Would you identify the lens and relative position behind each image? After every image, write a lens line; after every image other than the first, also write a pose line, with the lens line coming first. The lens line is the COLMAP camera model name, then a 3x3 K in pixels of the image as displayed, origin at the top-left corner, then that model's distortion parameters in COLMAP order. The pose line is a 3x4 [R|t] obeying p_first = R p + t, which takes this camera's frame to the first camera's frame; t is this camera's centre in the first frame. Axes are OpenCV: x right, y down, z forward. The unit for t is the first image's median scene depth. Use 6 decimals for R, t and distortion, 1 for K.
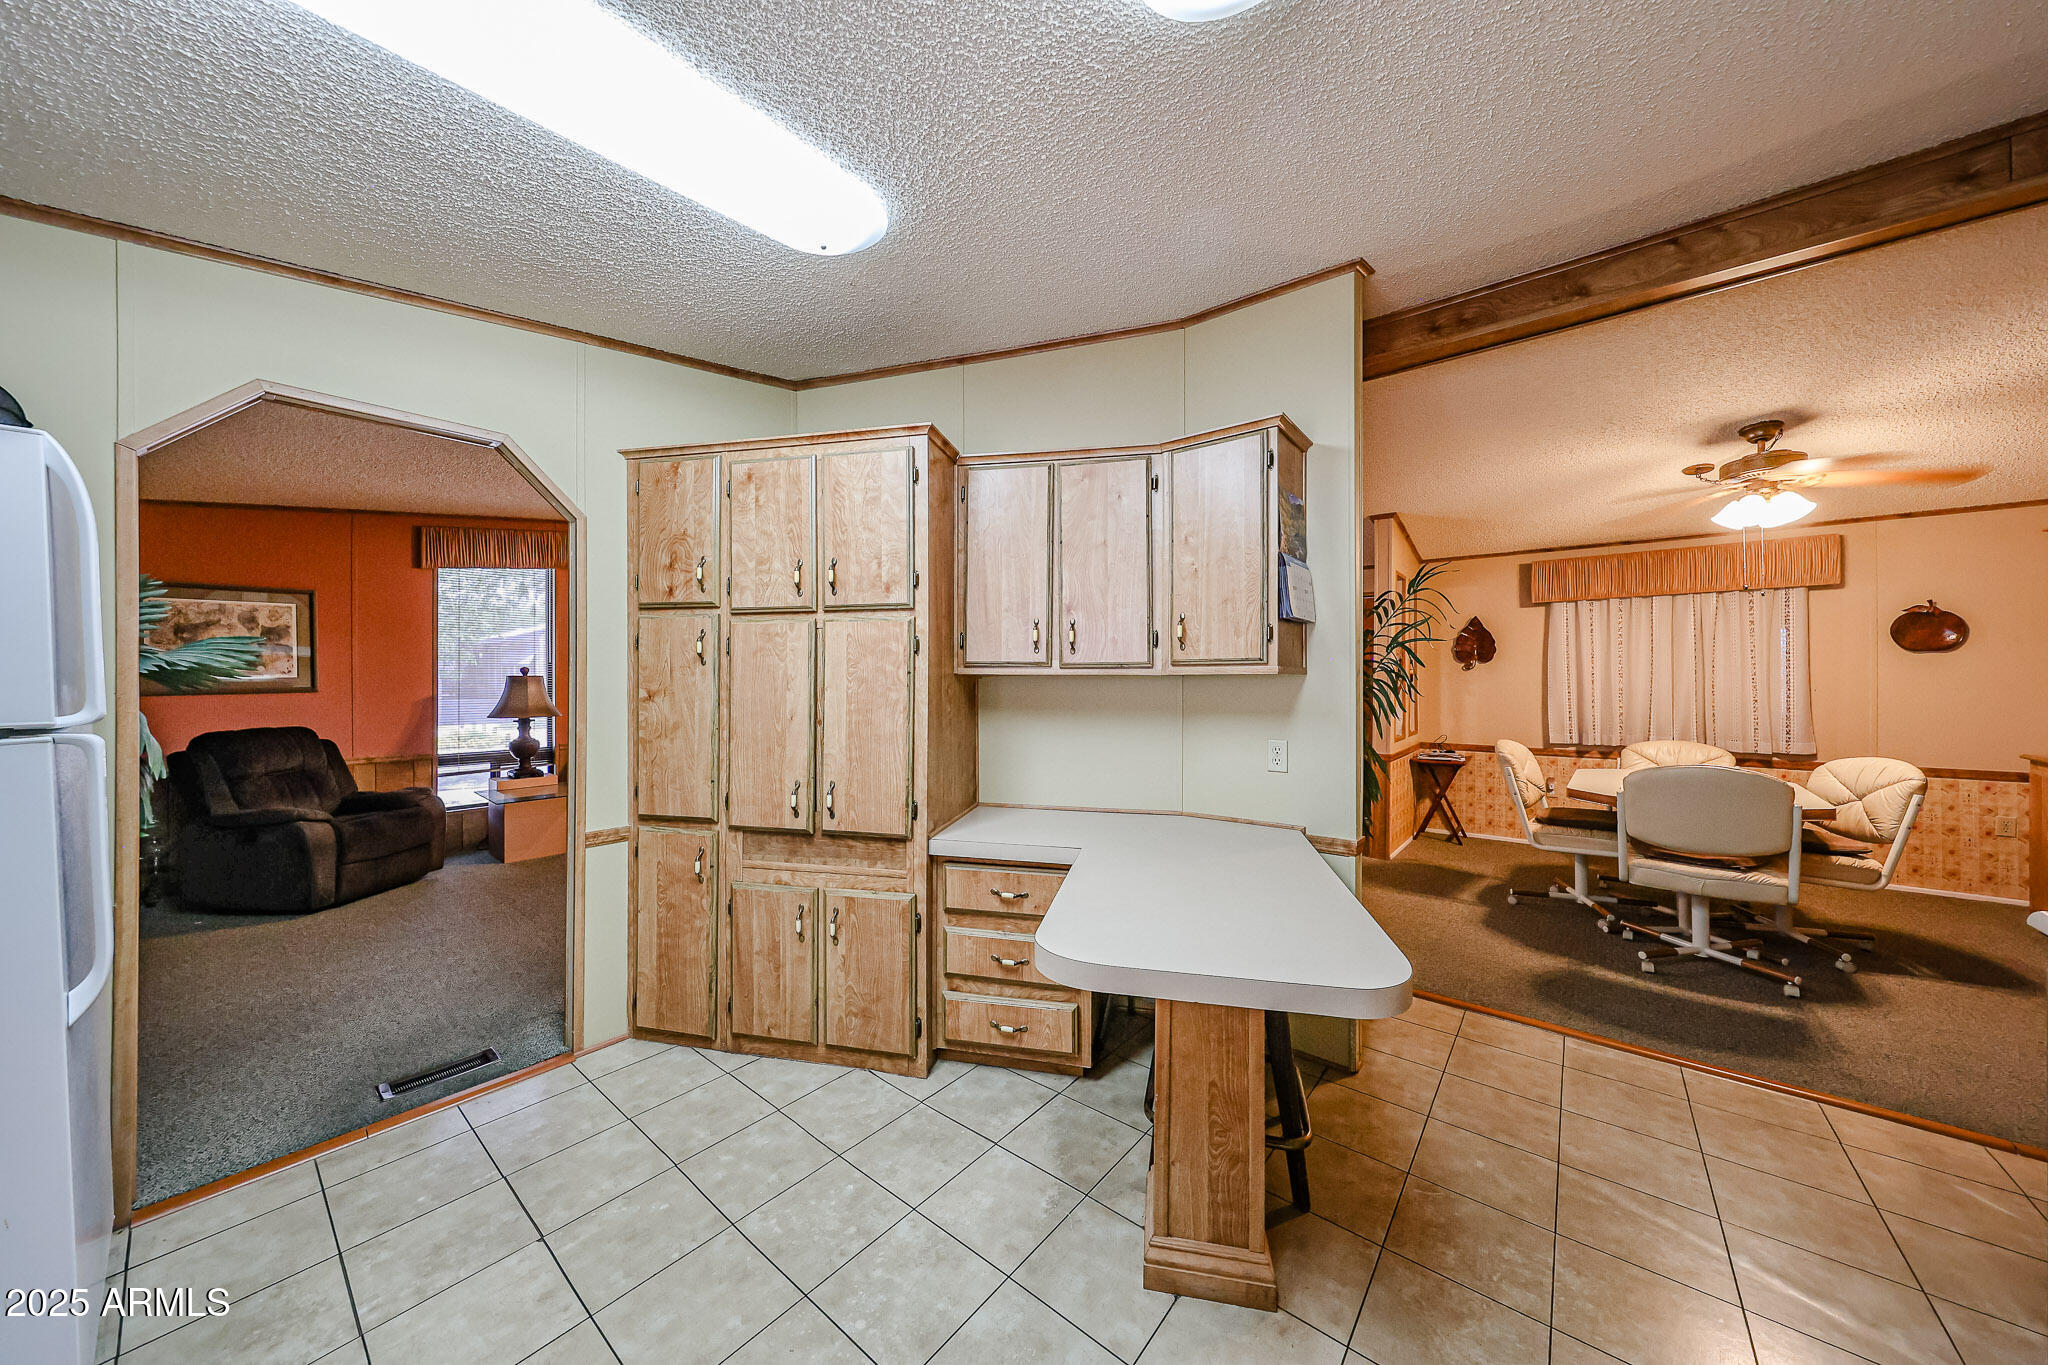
lens RADIAL K [[686.5, 0, 1016.1], [0, 686.5, 671.9], [0, 0, 1]] dist [0.001849, 0.000308]
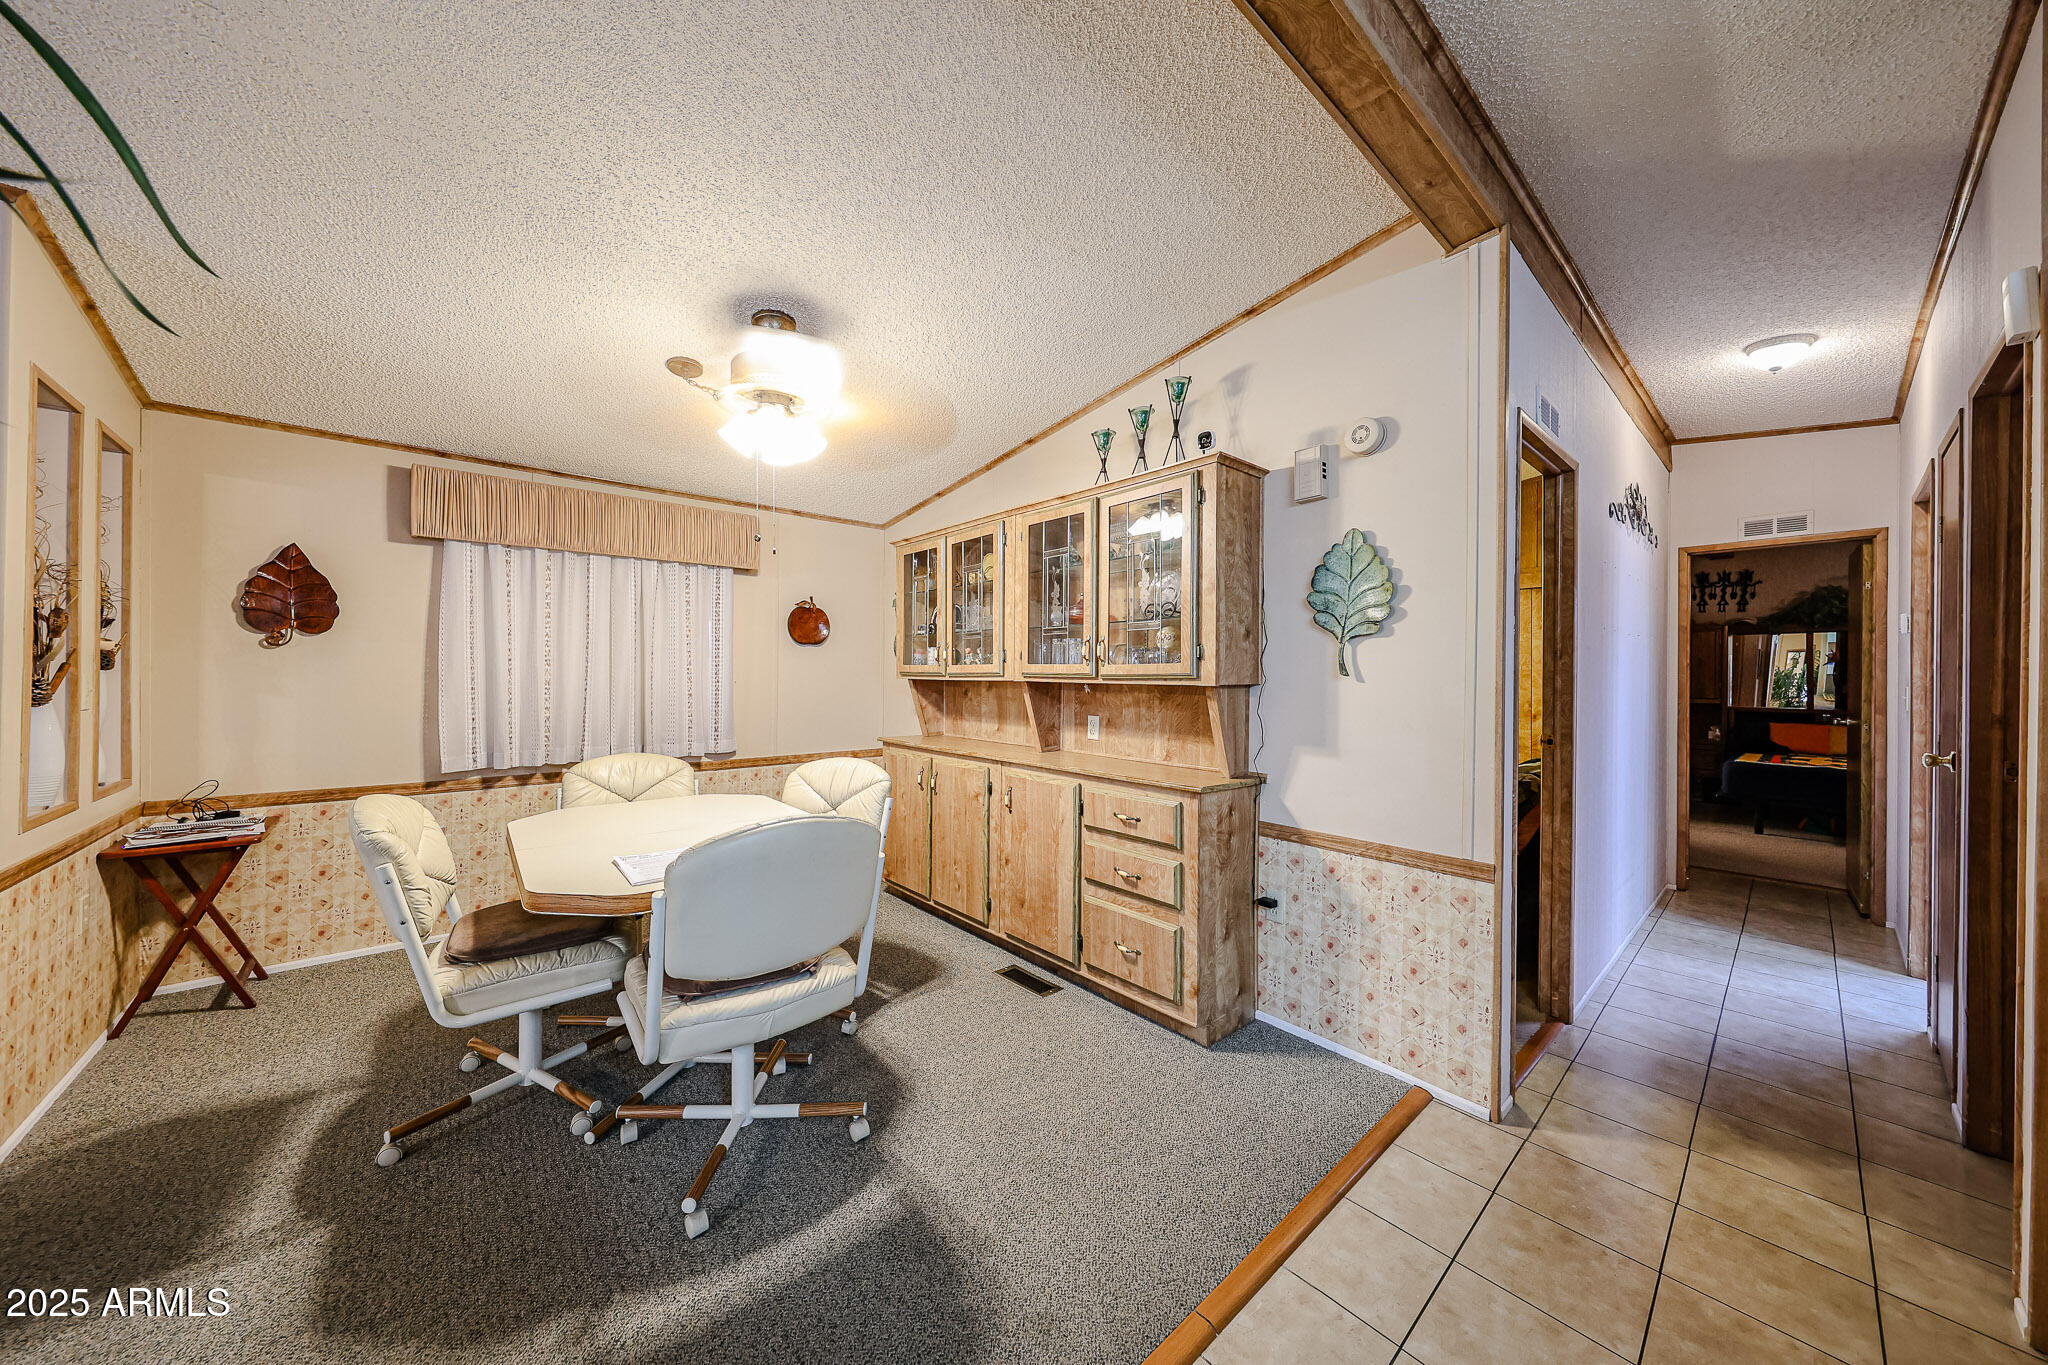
lens RADIAL K [[686.5, 0, 1026.0], [0, 686.5, 675.6], [0, 0, 1]] dist [0.001849, 0.000308]
pose [[0.157735, -0.002534, 0.987478, 0.283684], [-0.017424, 0.999834, 0.005349, 0.006364], [-0.987328, -0.018049, 0.157665, 0.432274]]
